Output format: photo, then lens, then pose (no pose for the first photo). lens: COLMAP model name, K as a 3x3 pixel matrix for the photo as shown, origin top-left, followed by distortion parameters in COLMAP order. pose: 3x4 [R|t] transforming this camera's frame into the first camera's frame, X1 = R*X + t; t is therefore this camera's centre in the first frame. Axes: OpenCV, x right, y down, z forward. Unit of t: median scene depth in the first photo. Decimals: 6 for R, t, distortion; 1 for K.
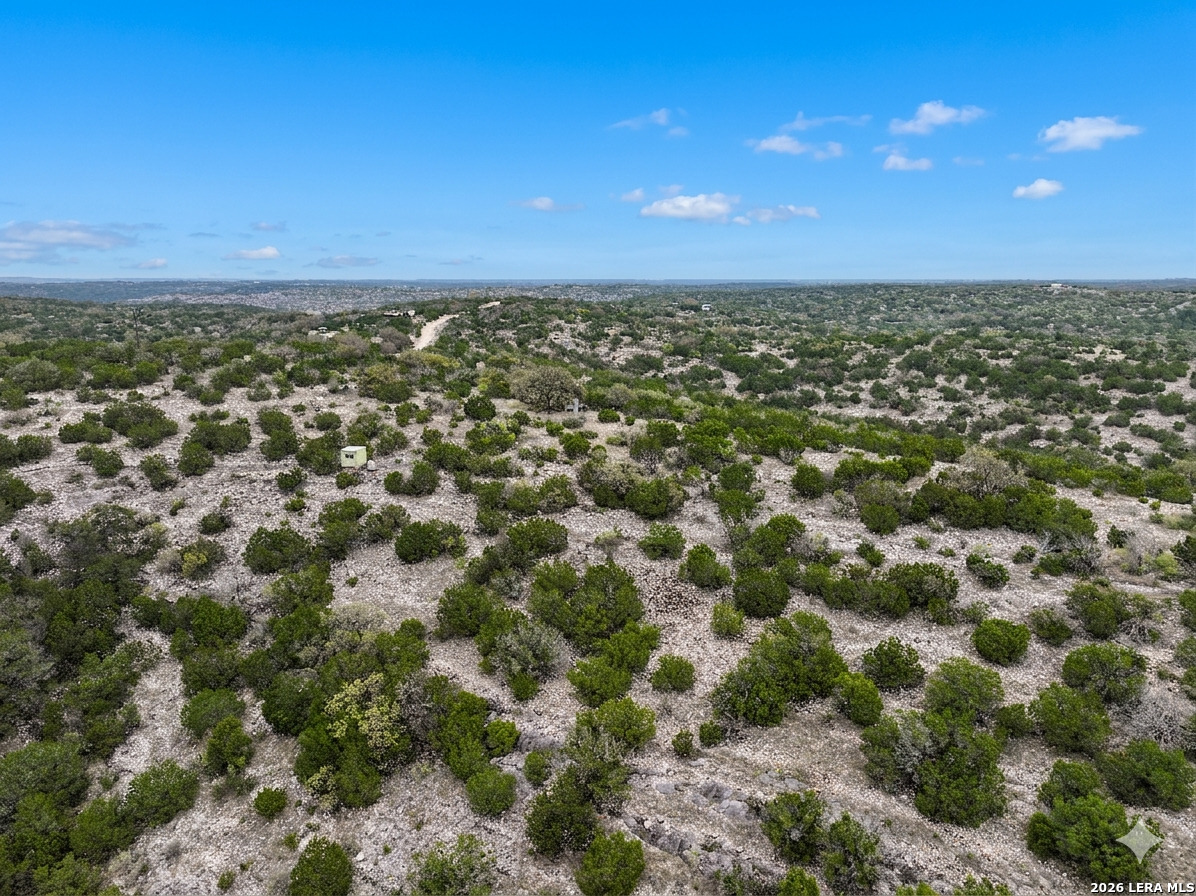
lens RADIAL K [[842.5, 0, 598.0], [0, 842.5, 448.0], [0, 0, 1]] dist [0.011196, 0.001653]
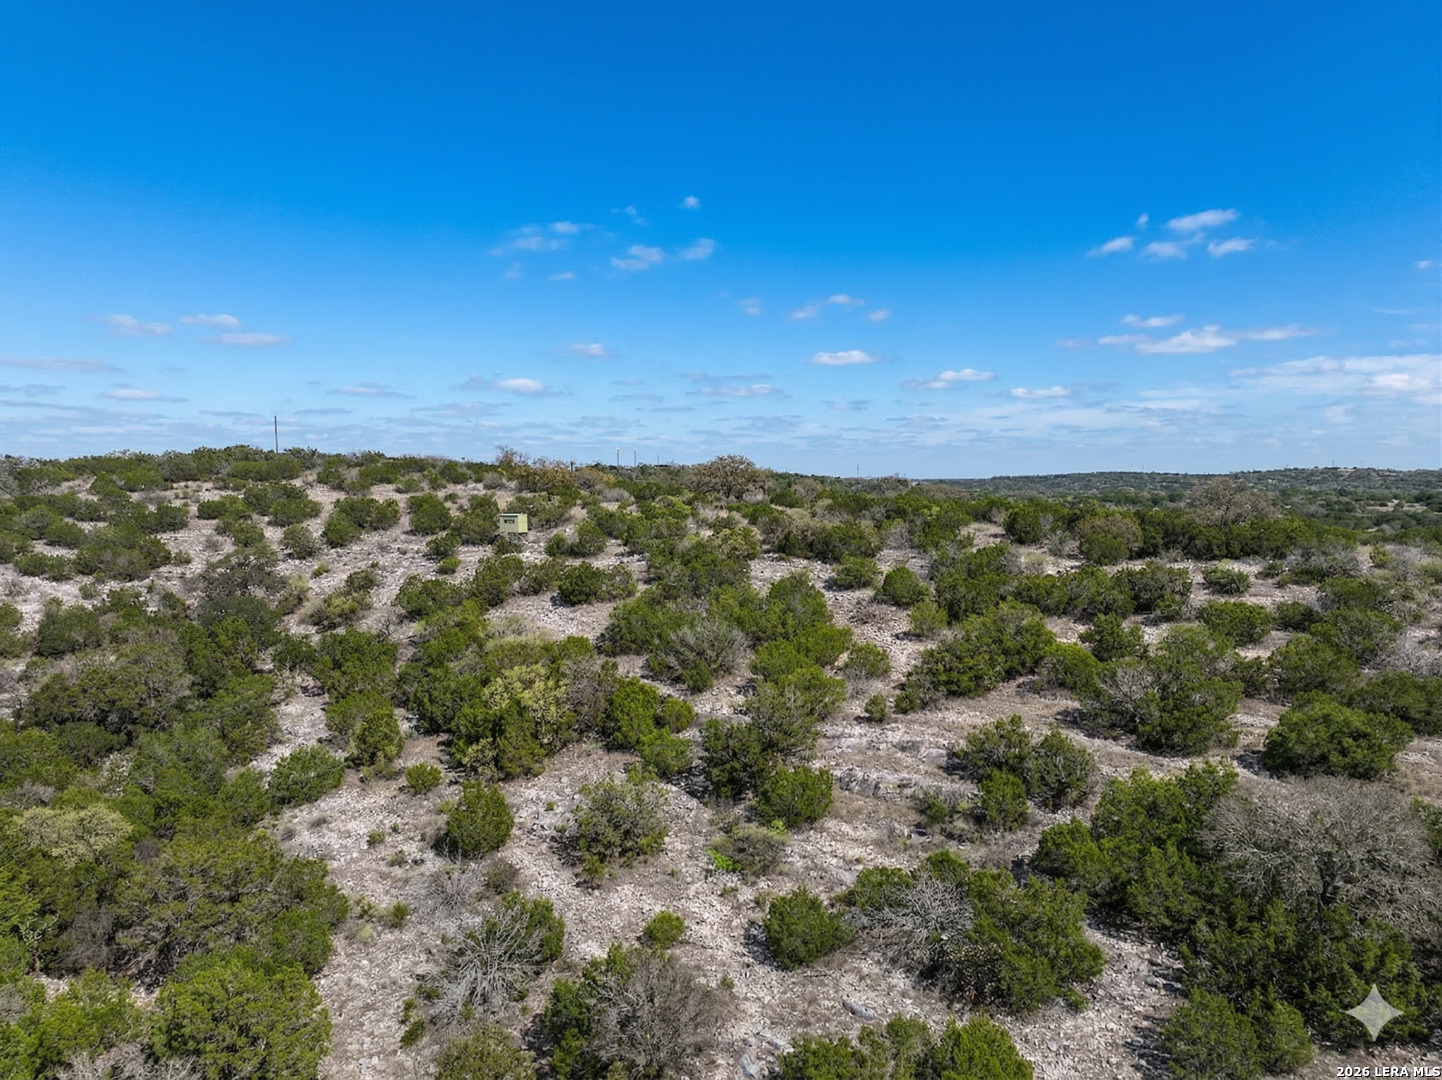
lens RADIAL K [[1015.8, 0, 721.0], [0, 1015.8, 540.0], [0, 0, 1]] dist [0.011196, 0.001653]
pose [[0.997956, -0.000434, -0.063906, 0.003635], [-0.008398, 0.990414, -0.137875, 0.200479], [0.063353, 0.138130, 0.988386, -0.067577]]
